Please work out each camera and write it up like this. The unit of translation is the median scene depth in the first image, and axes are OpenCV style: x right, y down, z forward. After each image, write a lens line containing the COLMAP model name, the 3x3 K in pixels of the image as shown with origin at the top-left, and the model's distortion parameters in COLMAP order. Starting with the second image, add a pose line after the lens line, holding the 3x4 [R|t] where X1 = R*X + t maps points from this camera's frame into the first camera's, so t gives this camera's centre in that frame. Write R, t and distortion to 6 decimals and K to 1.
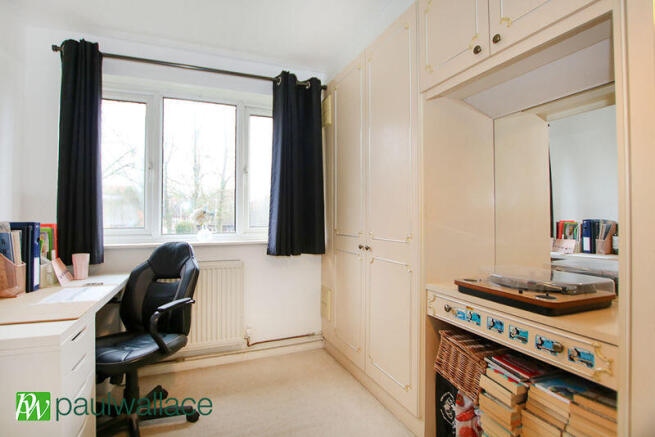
lens RADIAL K [[329.3, 0, 326.4], [0, 329.3, 213.5], [0, 0, 1]] dist [-0.033052, 0.000063]
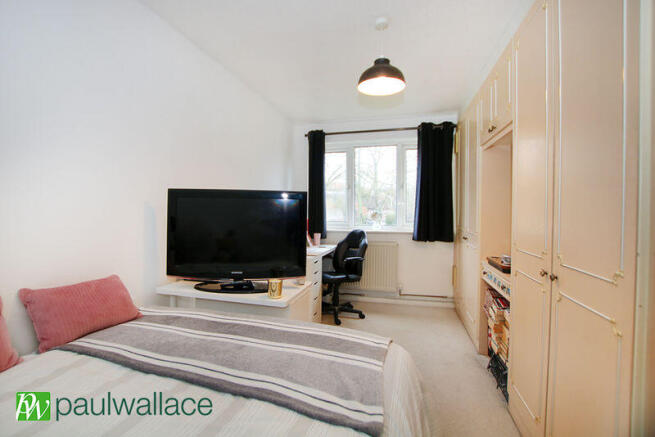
lens RADIAL K [[322.8, 0, 327.5], [0, 322.8, 206.1], [0, 0, 1]] dist [-0.000780, -0.000161]
pose [[0.820517, 0.000712, -0.571621, 0.436617], [0.002181, 0.999988, 0.004376, -0.054812], [0.571618, -0.004837, 0.820506, -0.602541]]
